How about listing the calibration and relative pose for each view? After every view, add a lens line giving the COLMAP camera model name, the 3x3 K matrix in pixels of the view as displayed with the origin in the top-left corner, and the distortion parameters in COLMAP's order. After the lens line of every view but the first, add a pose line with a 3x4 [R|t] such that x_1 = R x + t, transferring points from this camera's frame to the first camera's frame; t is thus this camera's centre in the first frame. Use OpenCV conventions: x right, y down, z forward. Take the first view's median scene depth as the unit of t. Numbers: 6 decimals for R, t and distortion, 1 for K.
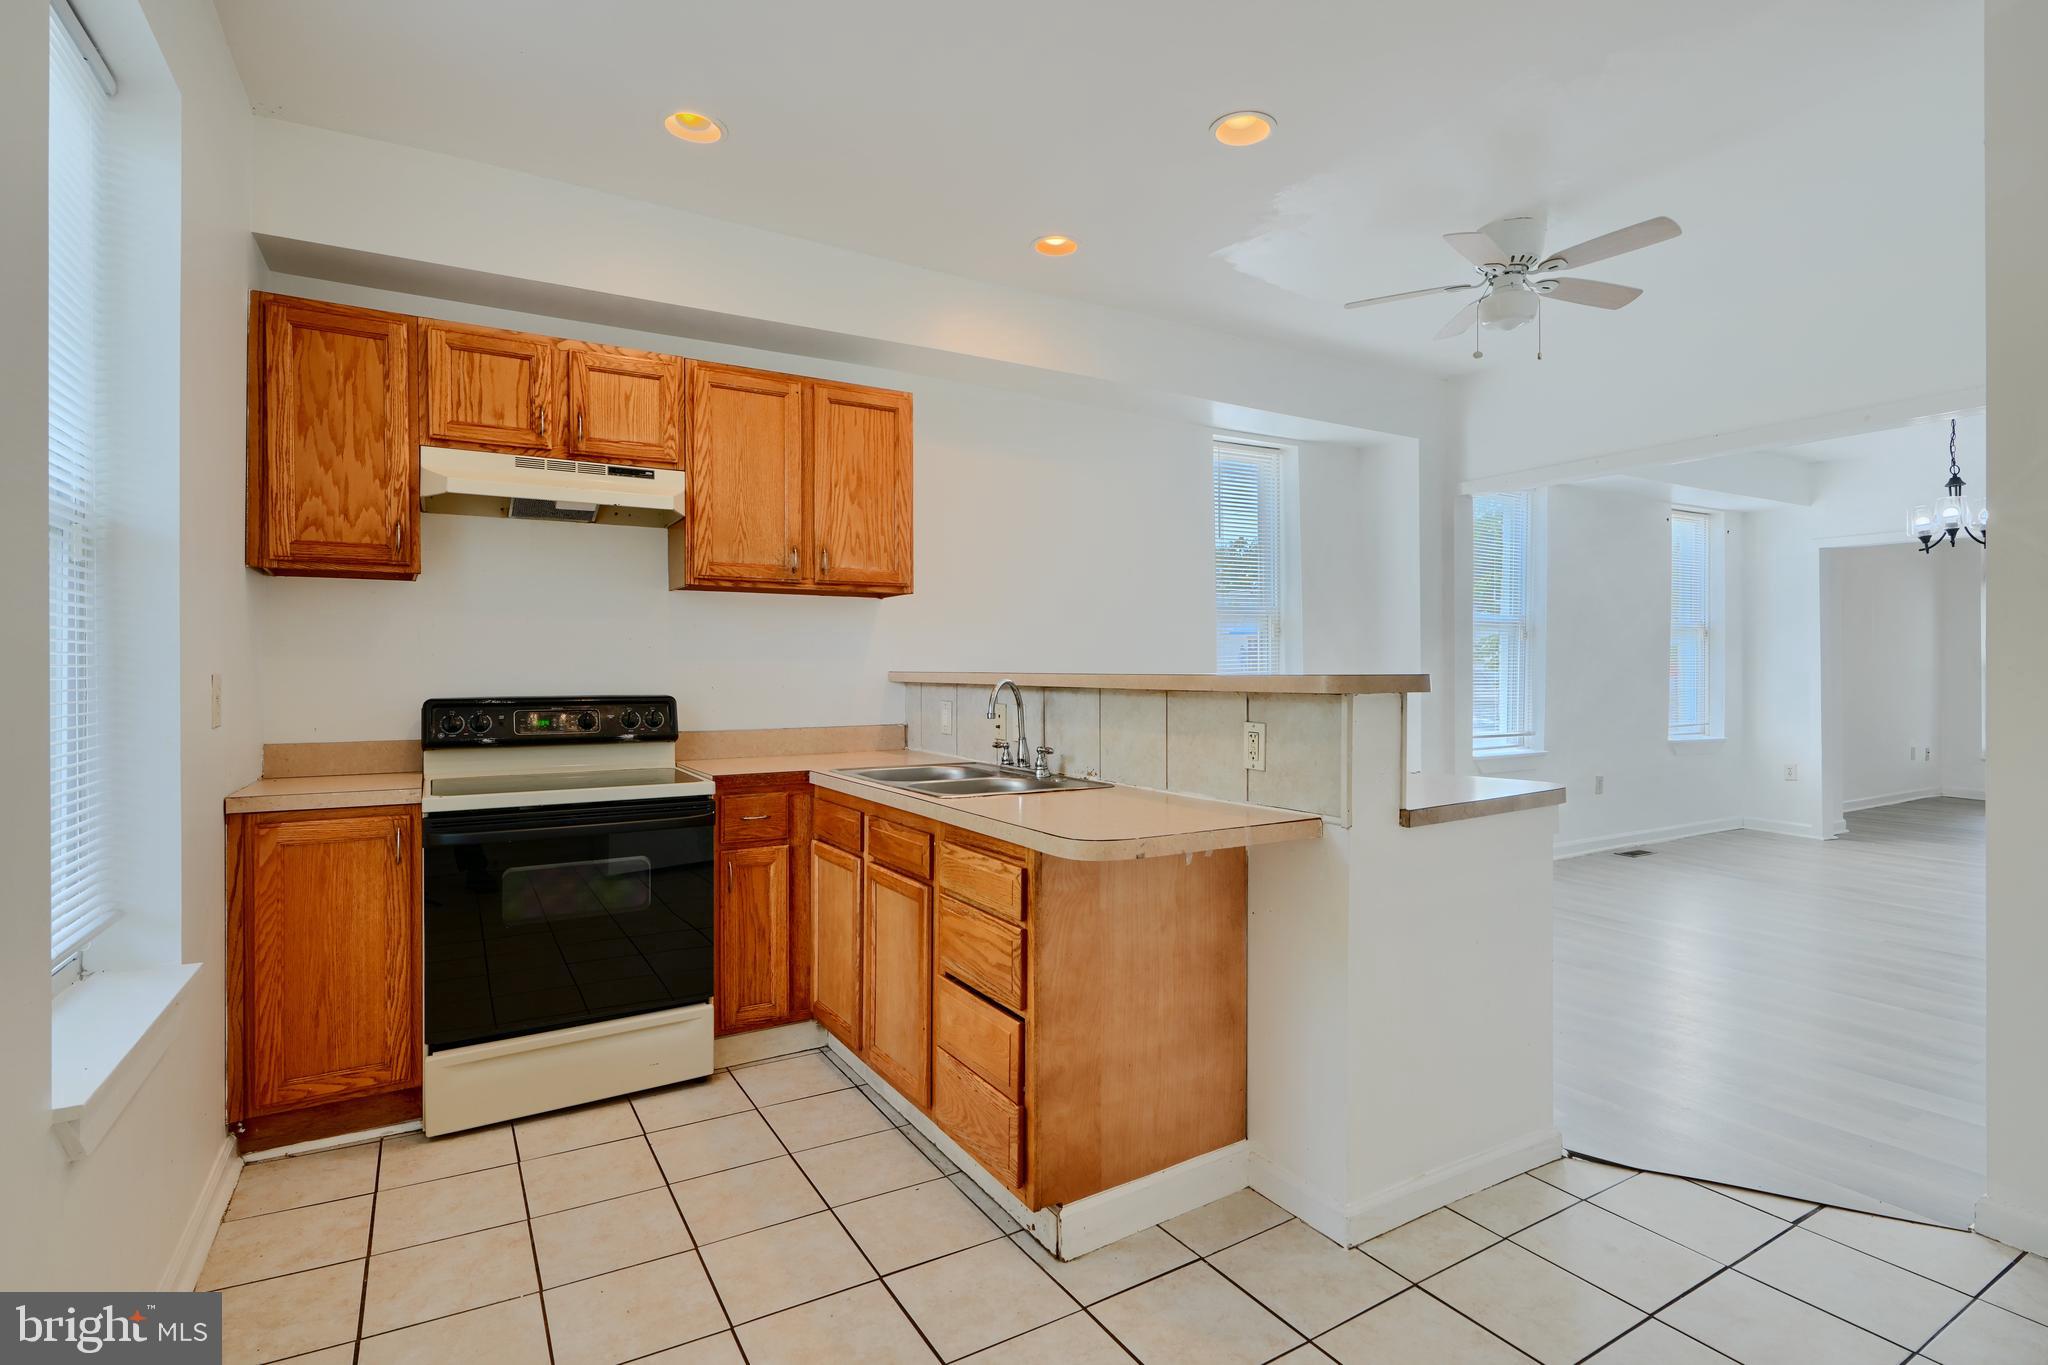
lens RADIAL K [[978.9, 0, 1036.4], [0, 978.9, 678.9], [0, 0, 1]] dist [-0.001624, -0.000798]
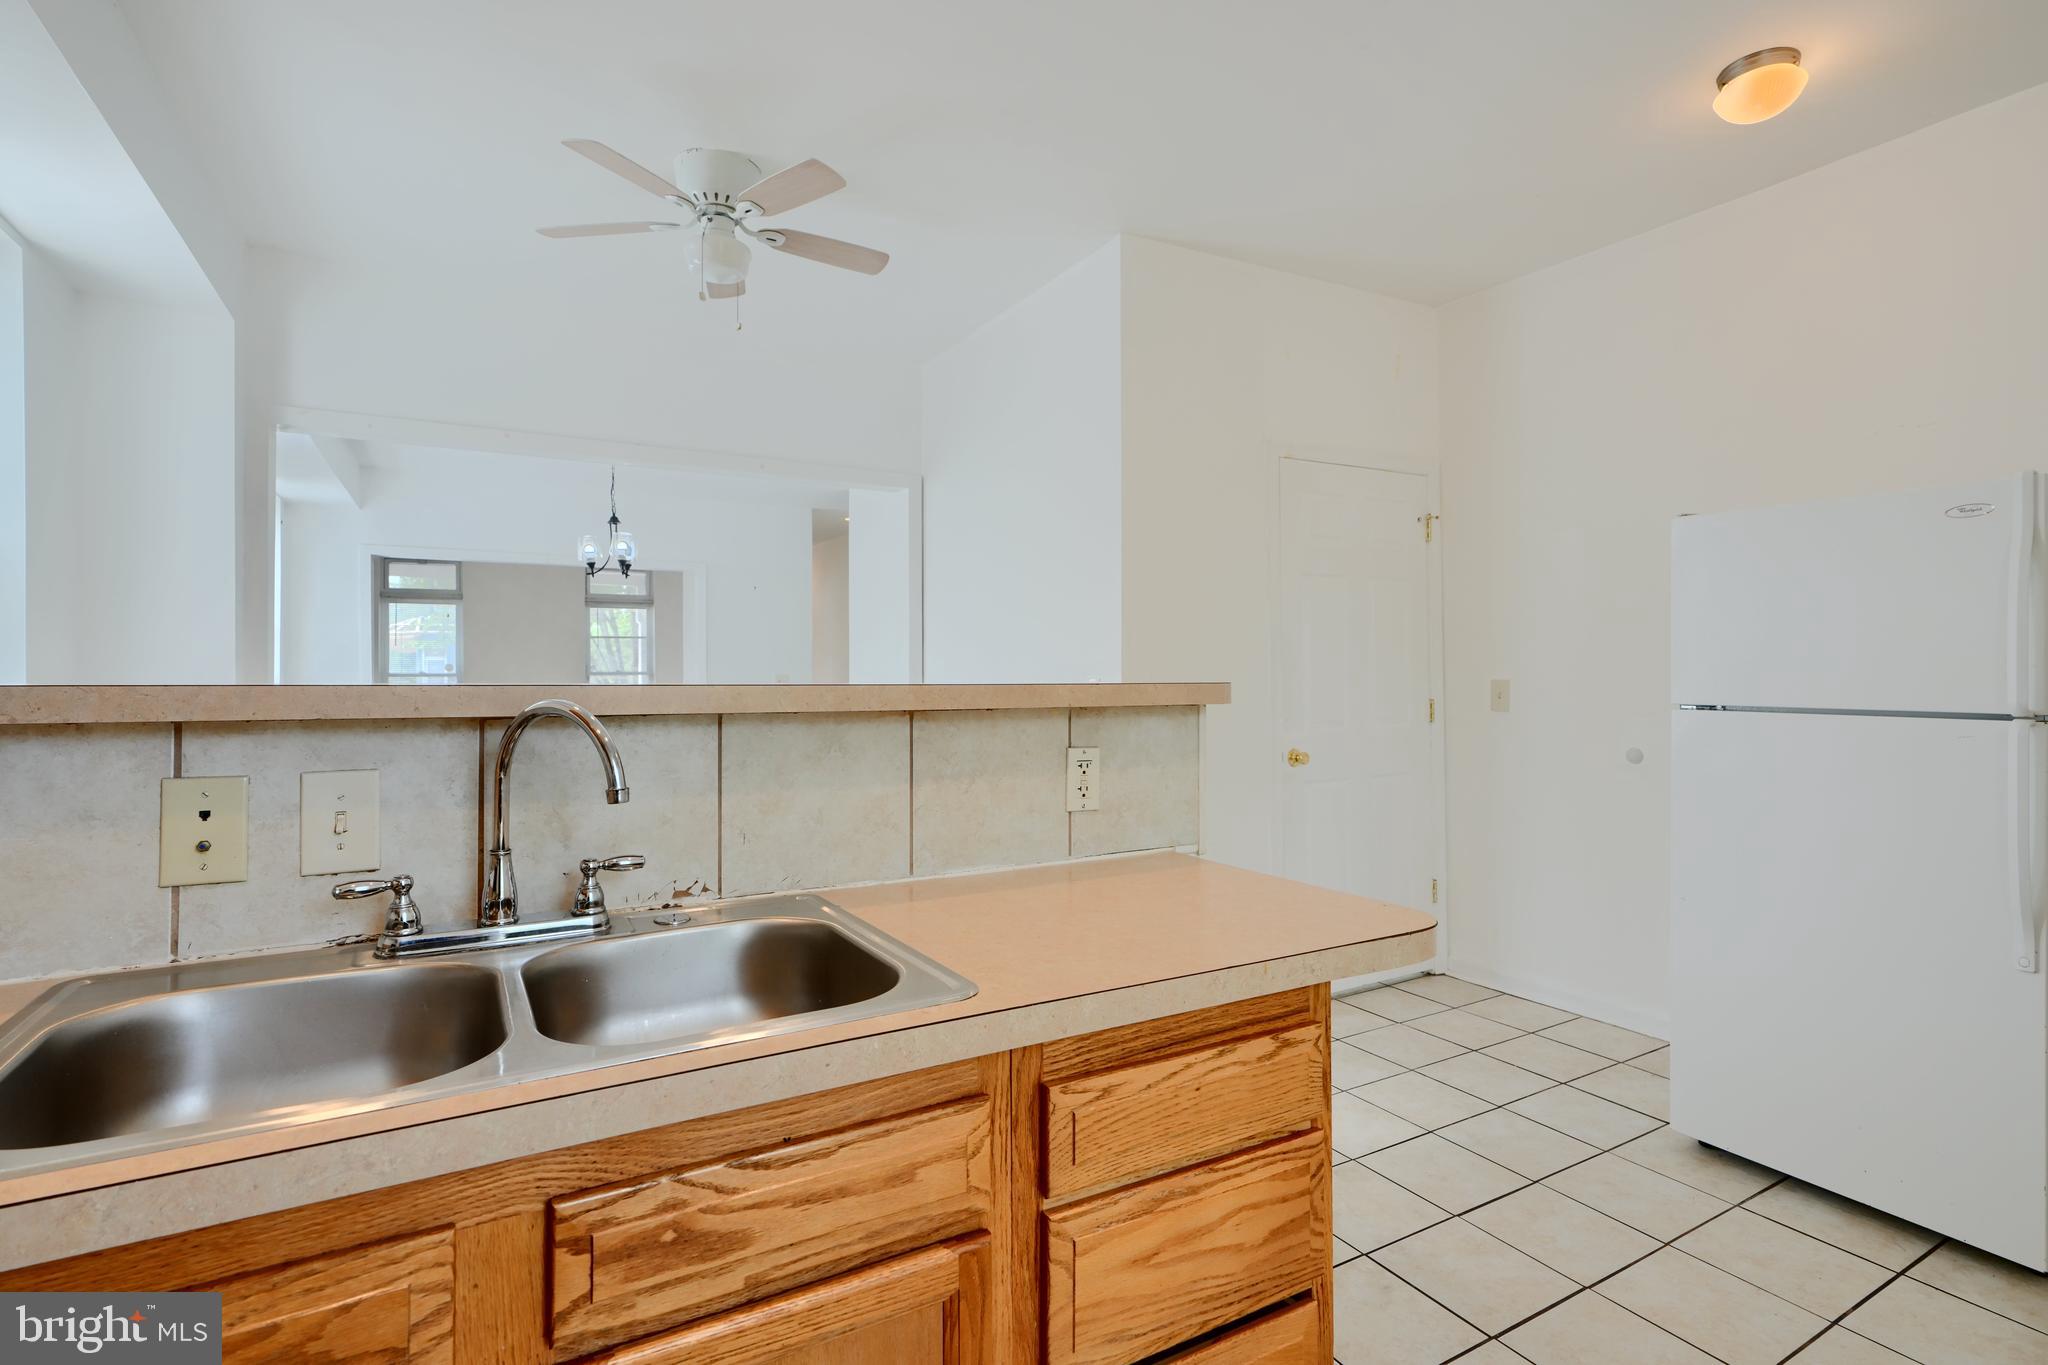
lens RADIAL K [[978.9, 0, 1015.1], [0, 978.9, 674.3], [0, 0, 1]] dist [-0.001624, -0.000798]
pose [[0.029422, 0.003424, 0.999561, -0.349065], [0.010524, 0.999938, -0.003735, -0.006001], [-0.999512, 0.010629, 0.029384, 0.682296]]
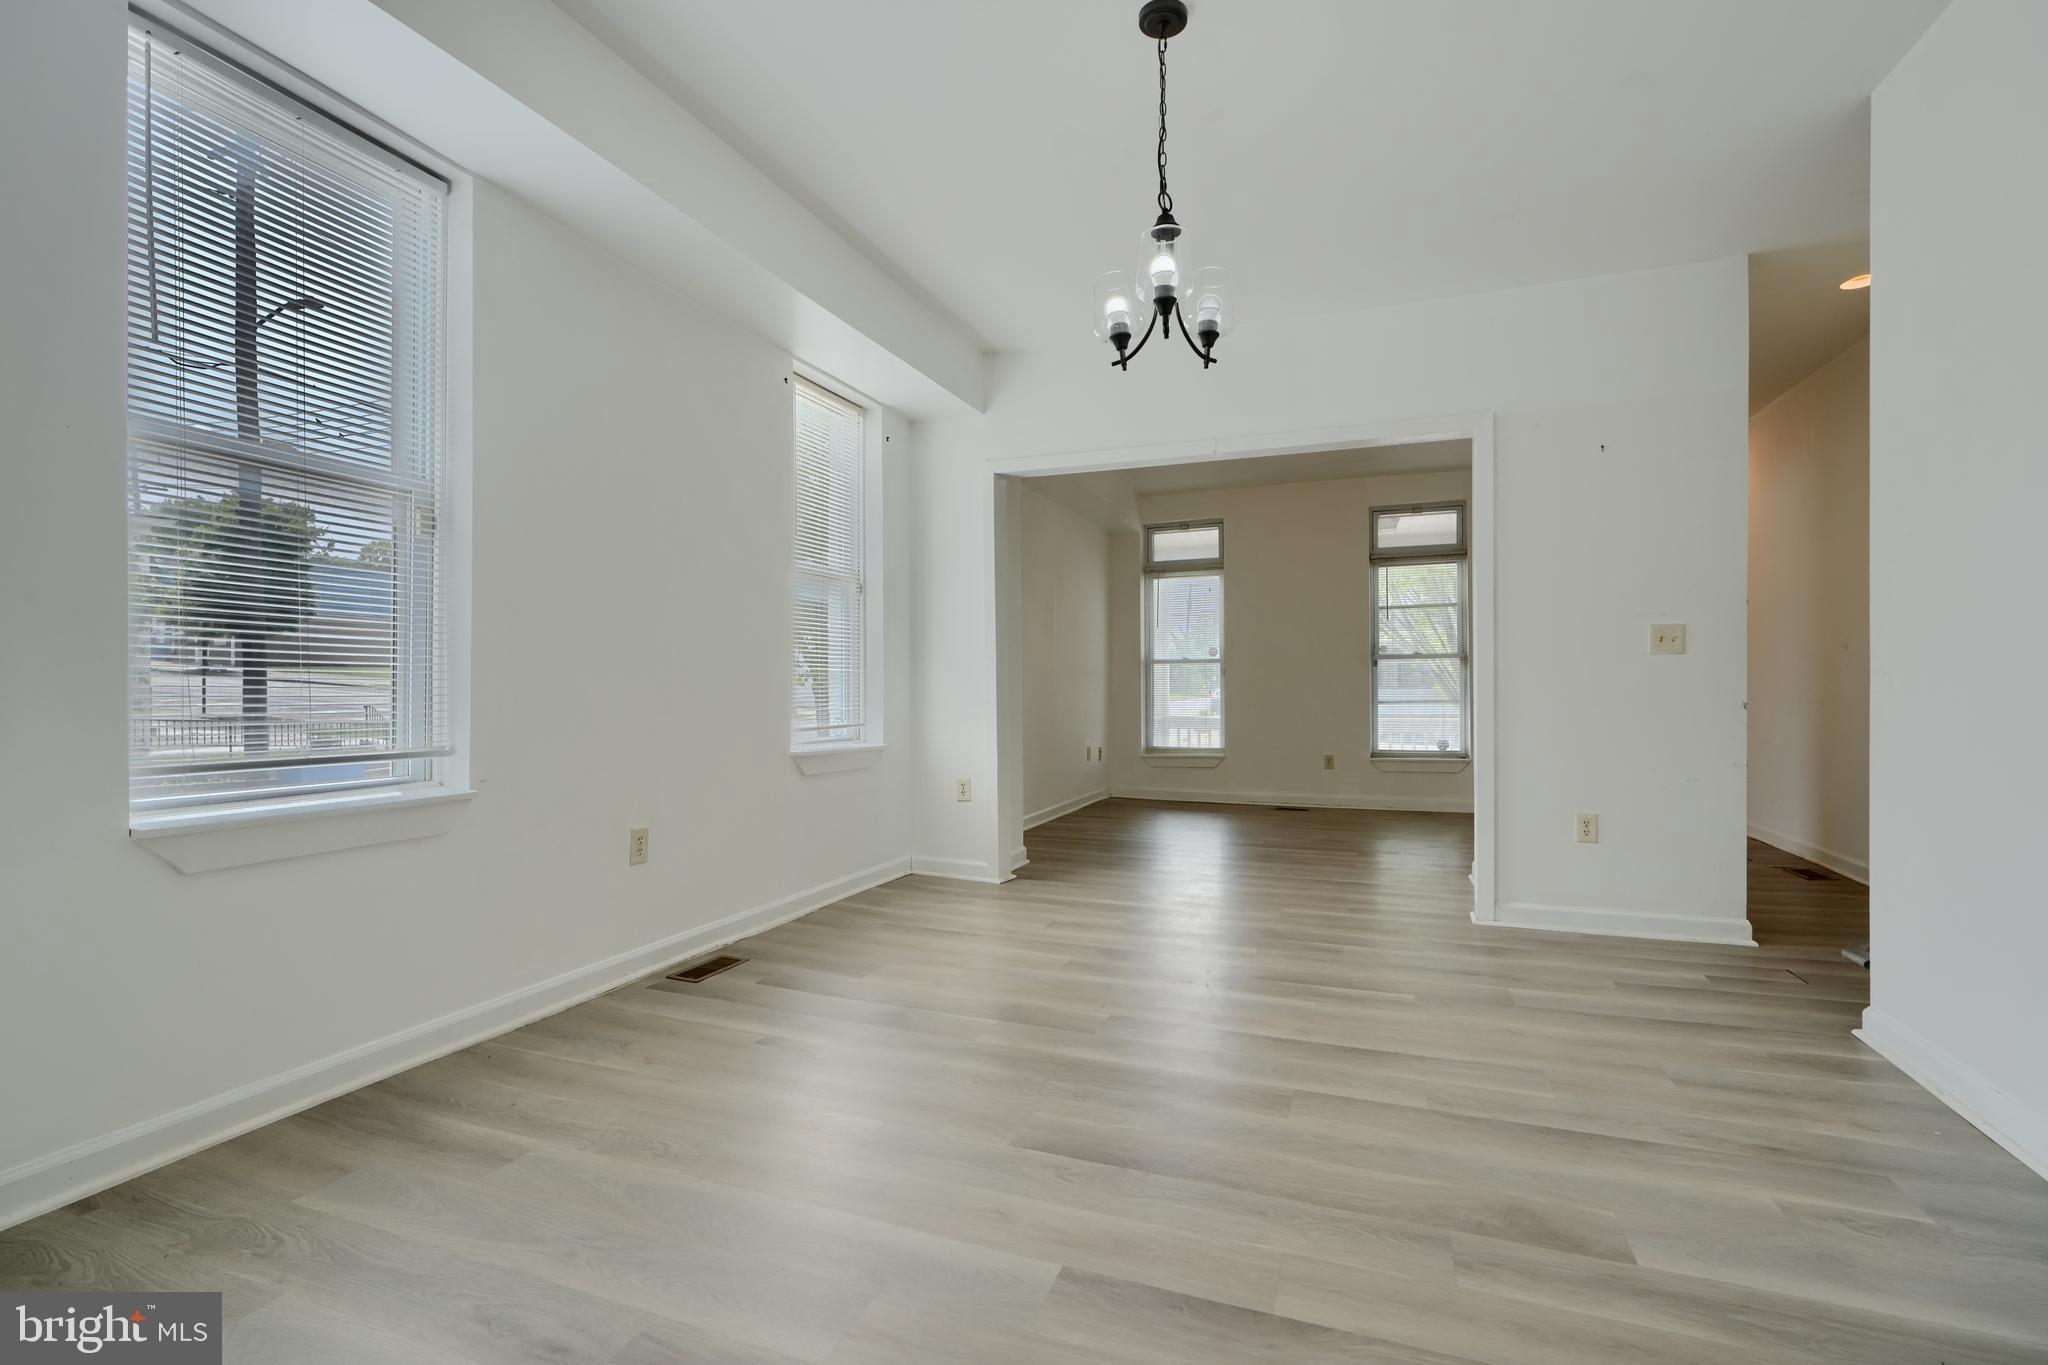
lens RADIAL K [[922.6, 0, 1017.2], [0, 922.6, 688.5], [0, 0, 1]] dist [-0.001141, -0.000302]
pose [[0.789429, 0.003433, 0.613832, 0.851442], [0.001268, 0.999973, -0.007224, 0.057553], [-0.613840, 0.006481, 0.789404, 0.972509]]
